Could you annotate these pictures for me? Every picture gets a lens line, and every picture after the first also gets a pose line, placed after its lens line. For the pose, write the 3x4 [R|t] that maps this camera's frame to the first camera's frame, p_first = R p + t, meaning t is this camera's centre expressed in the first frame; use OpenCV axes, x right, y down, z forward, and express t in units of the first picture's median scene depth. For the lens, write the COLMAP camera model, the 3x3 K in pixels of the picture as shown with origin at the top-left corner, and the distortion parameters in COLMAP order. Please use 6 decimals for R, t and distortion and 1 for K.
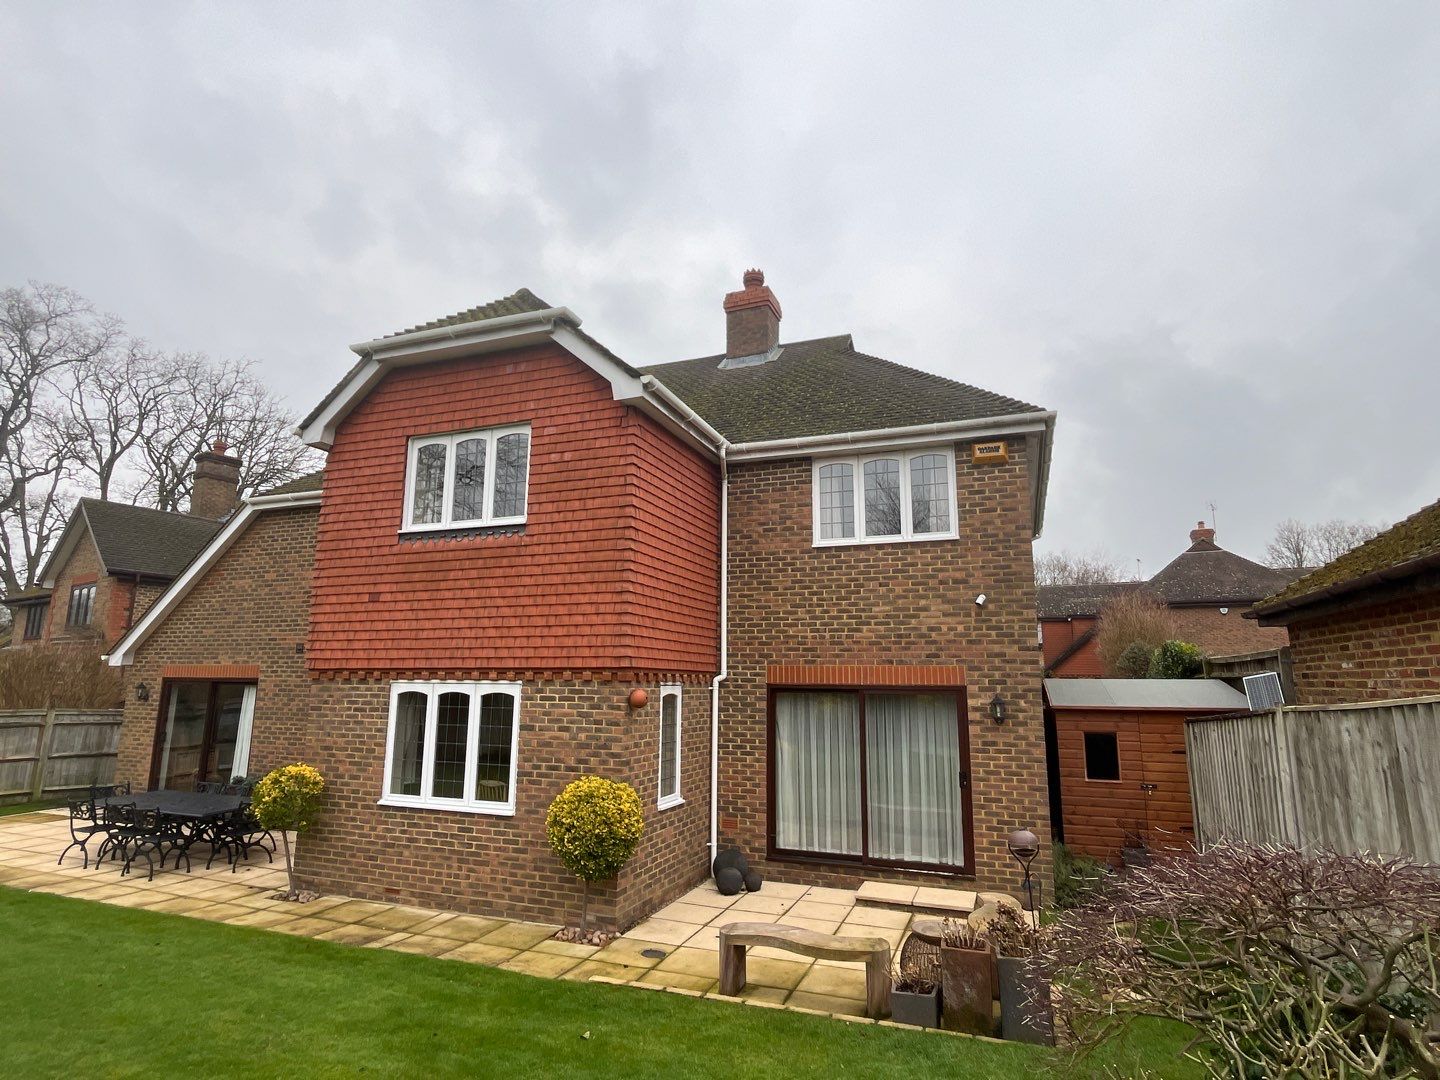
lens RADIAL K [[765.5, 0, 722.6], [0, 765.5, 541.6], [0, 0, 1]] dist [0.002594, 0.000835]
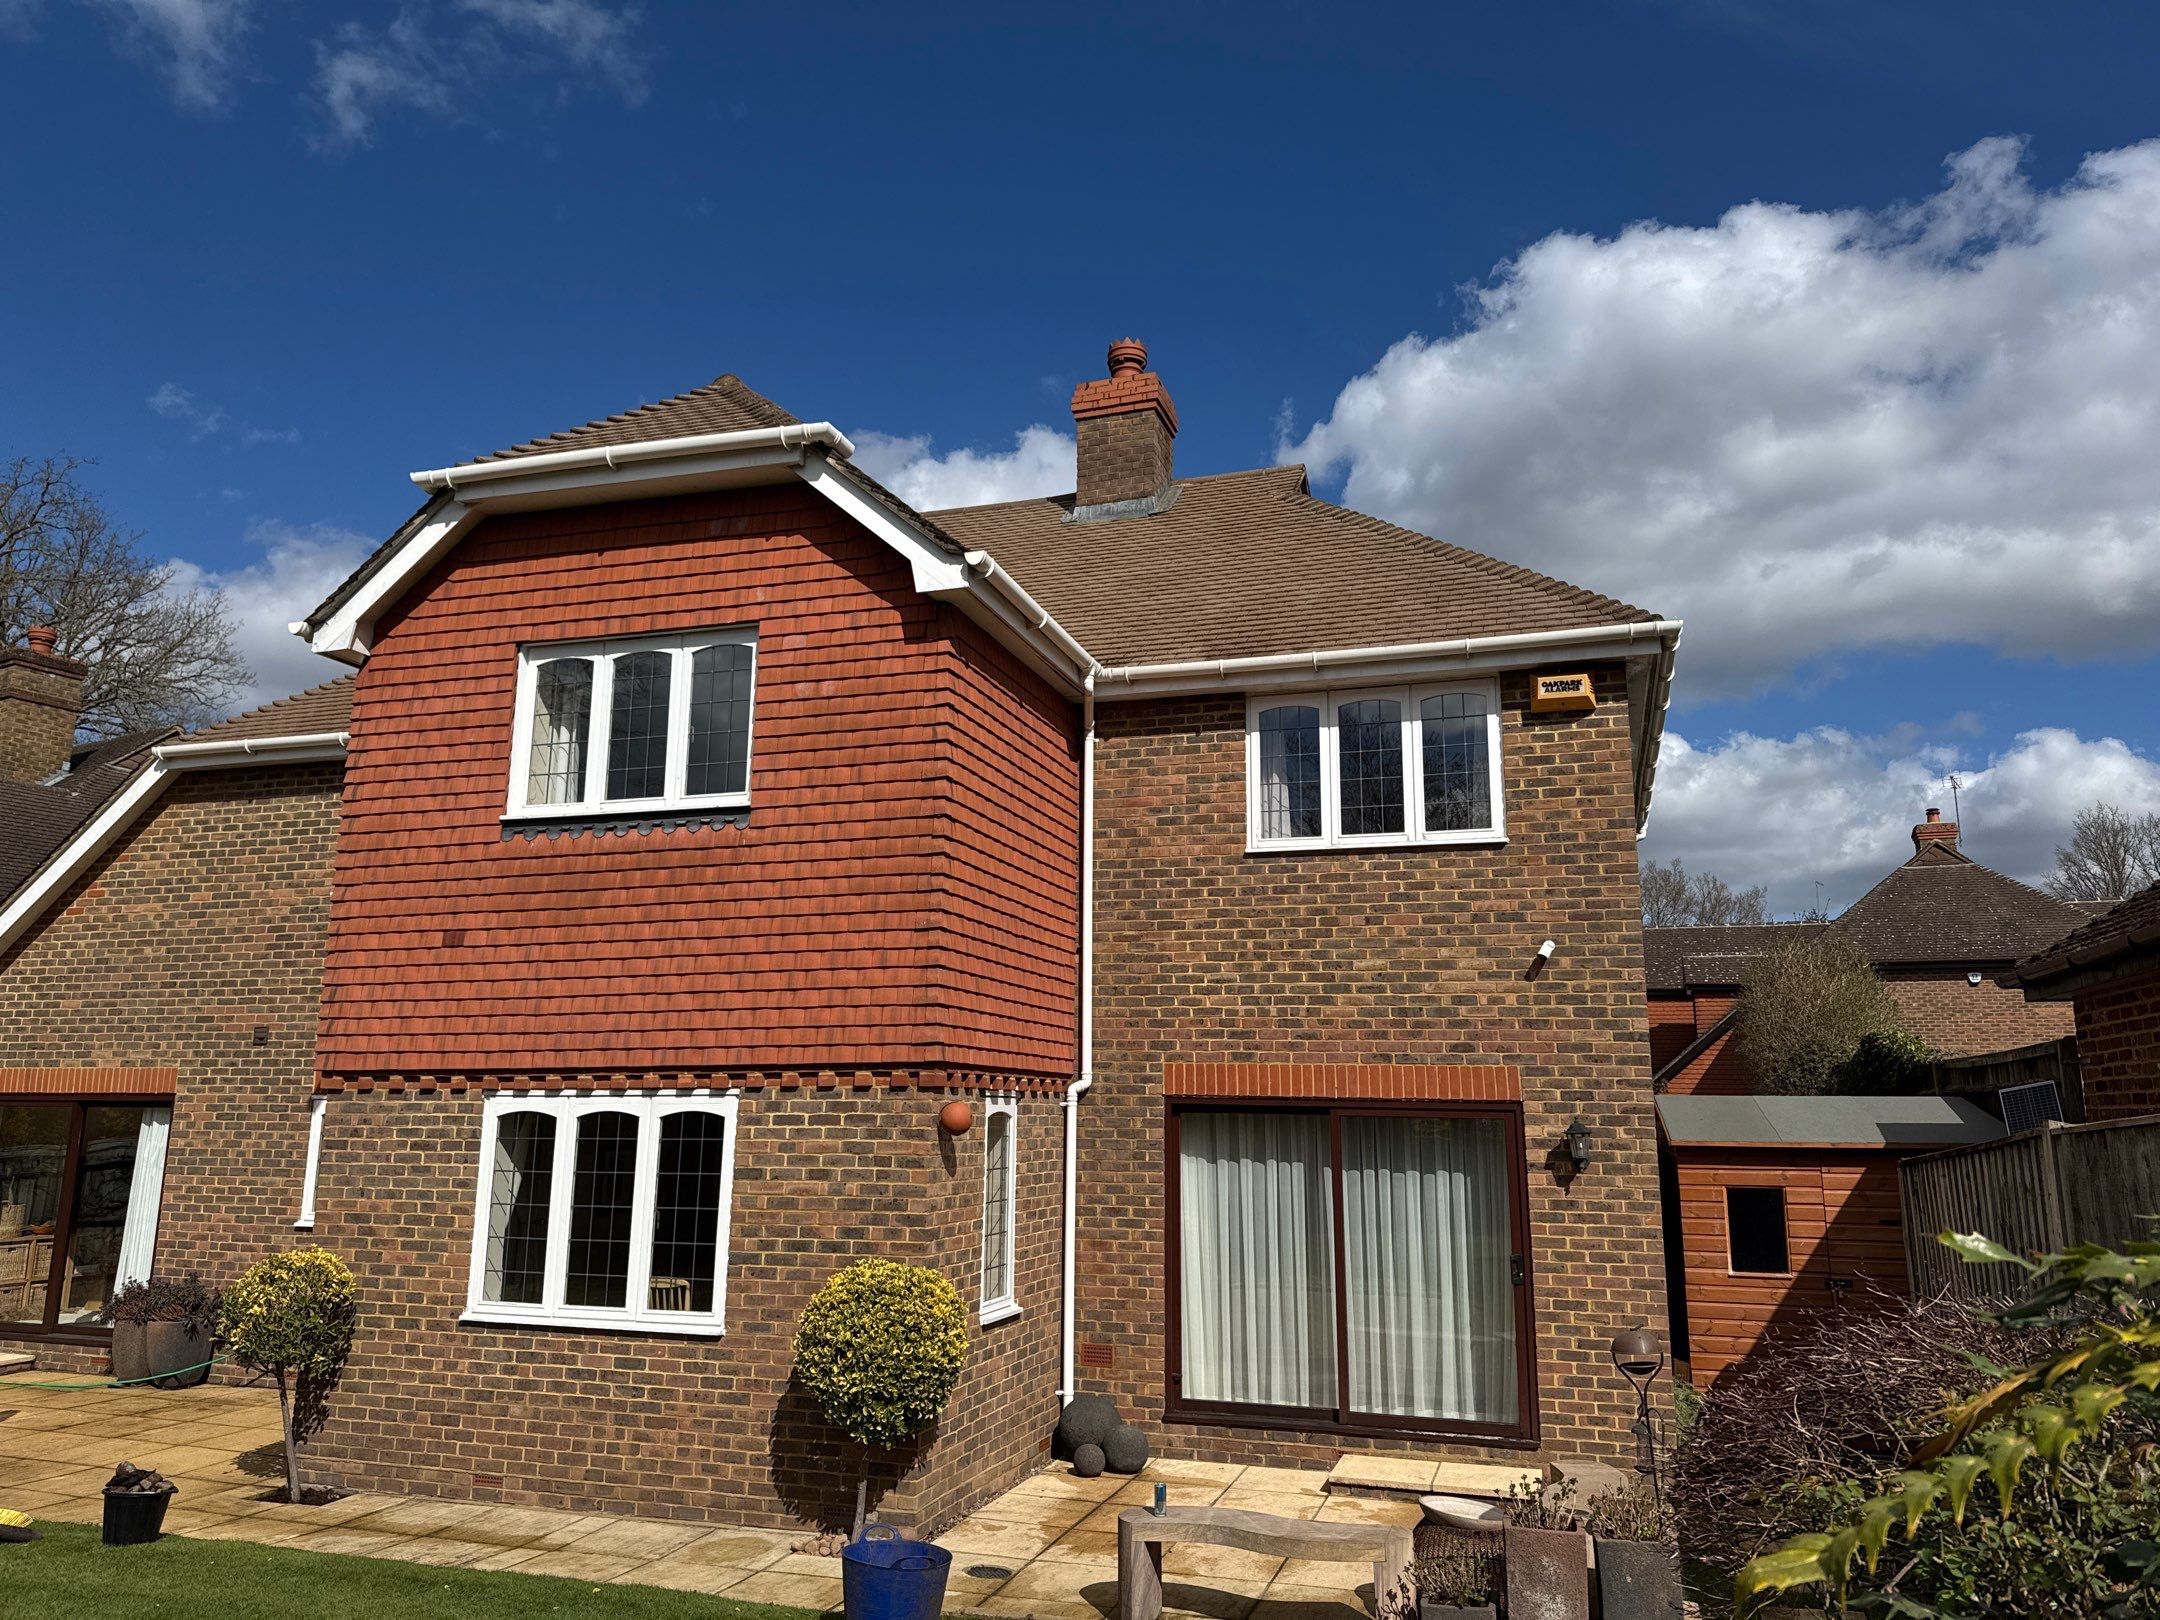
lens RADIAL K [[1501.9, 0, 1090.2], [0, 1501.9, 806.6], [0, 0, 1]] dist [0.125481, -0.190072]
pose [[0.998416, 0.012001, 0.054966, -0.065038], [-0.010957, 0.999754, -0.019263, -0.004635], [-0.055184, 0.018630, 0.998302, -0.109618]]
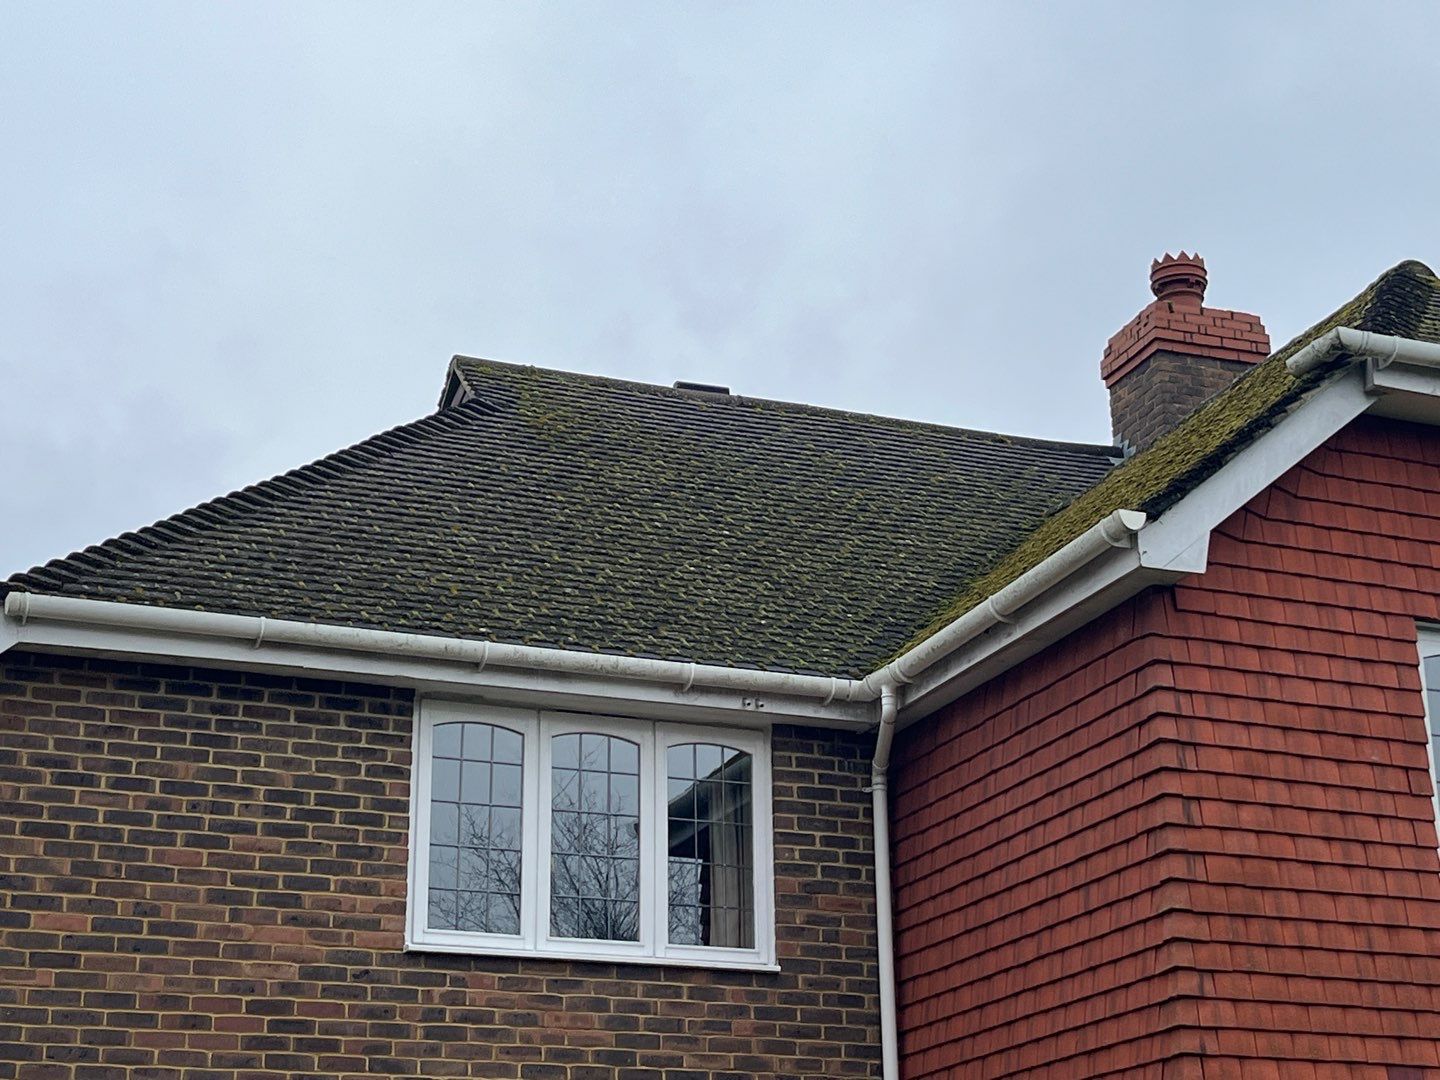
lens RADIAL K [[2573.3, 0, 720.0], [0, 2573.3, 540.0], [0, 0, 1]] dist [0.254847, -1.276473]
pose [[0.733675, 0.213103, 0.645220, -1.476786], [-0.105968, 0.973815, -0.201135, 0.105054], [-0.671187, 0.079195, 0.737045, 0.343324]]
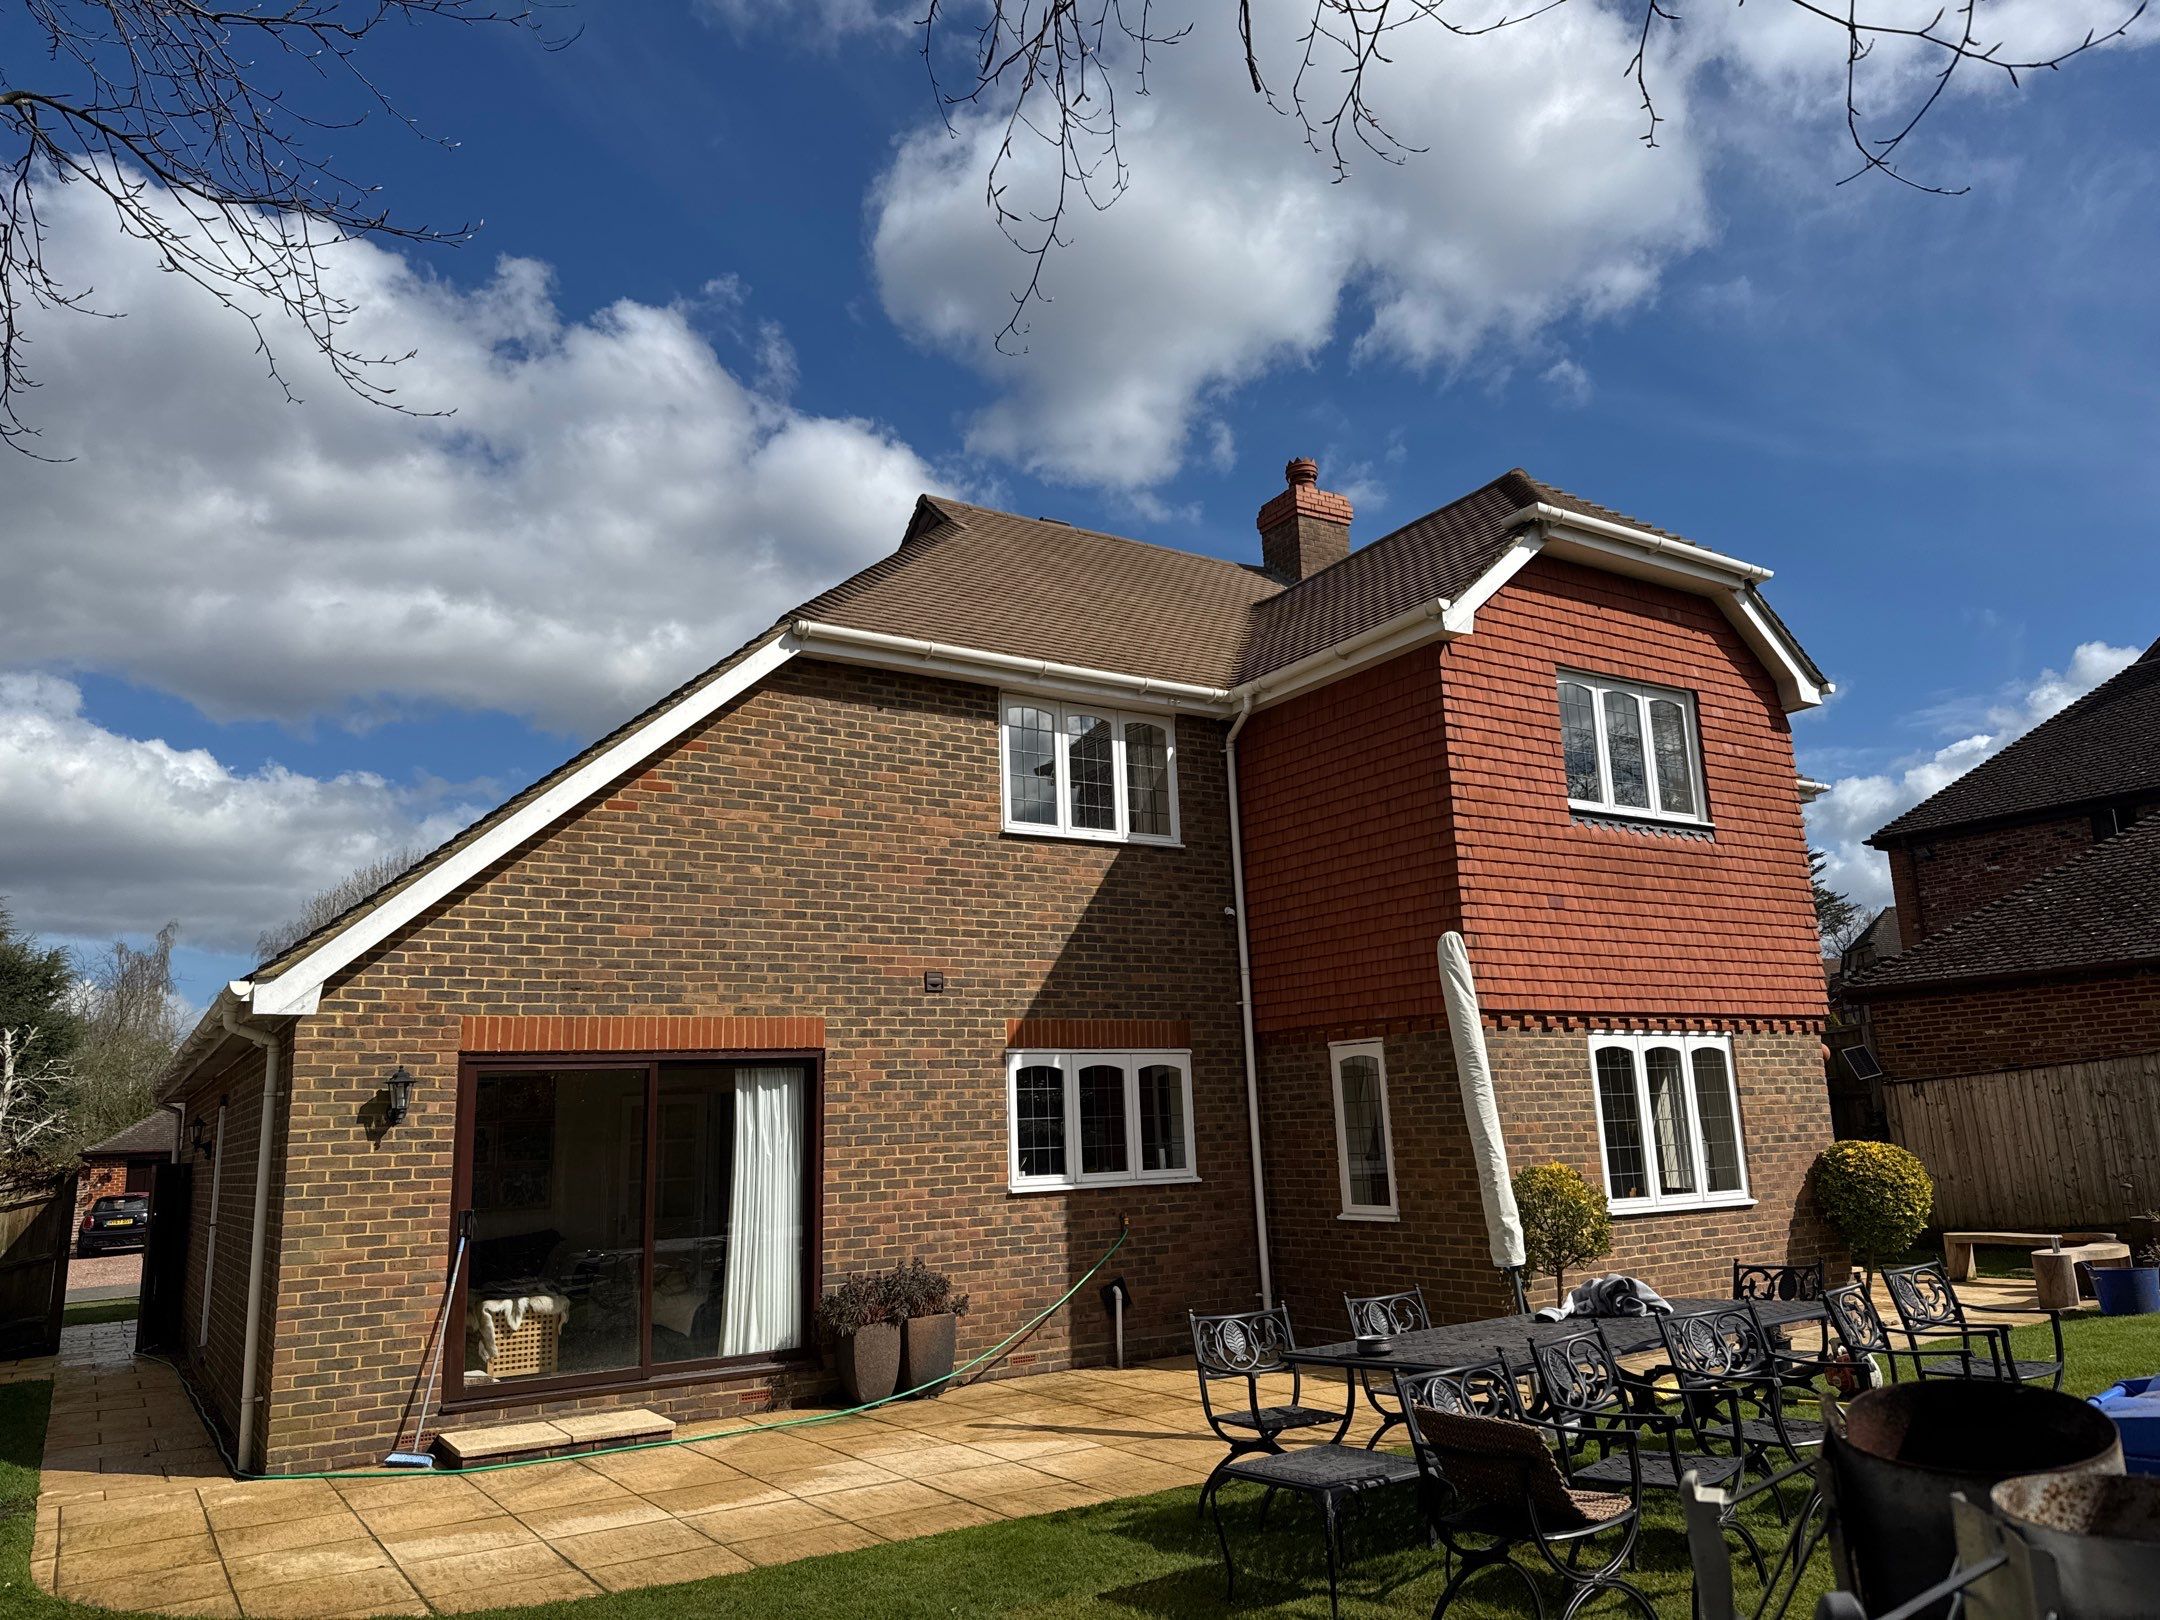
lens RADIAL K [[1488.0, 0, 1079.5], [0, 1488.0, 816.1], [0, 0, 1]] dist [0.165830, -0.306736]
pose [[0.589866, 0.138906, 0.795464, -1.734343], [-0.103721, 0.989967, -0.095958, 0.166863], [-0.800812, -0.025904, 0.598356, 0.565250]]
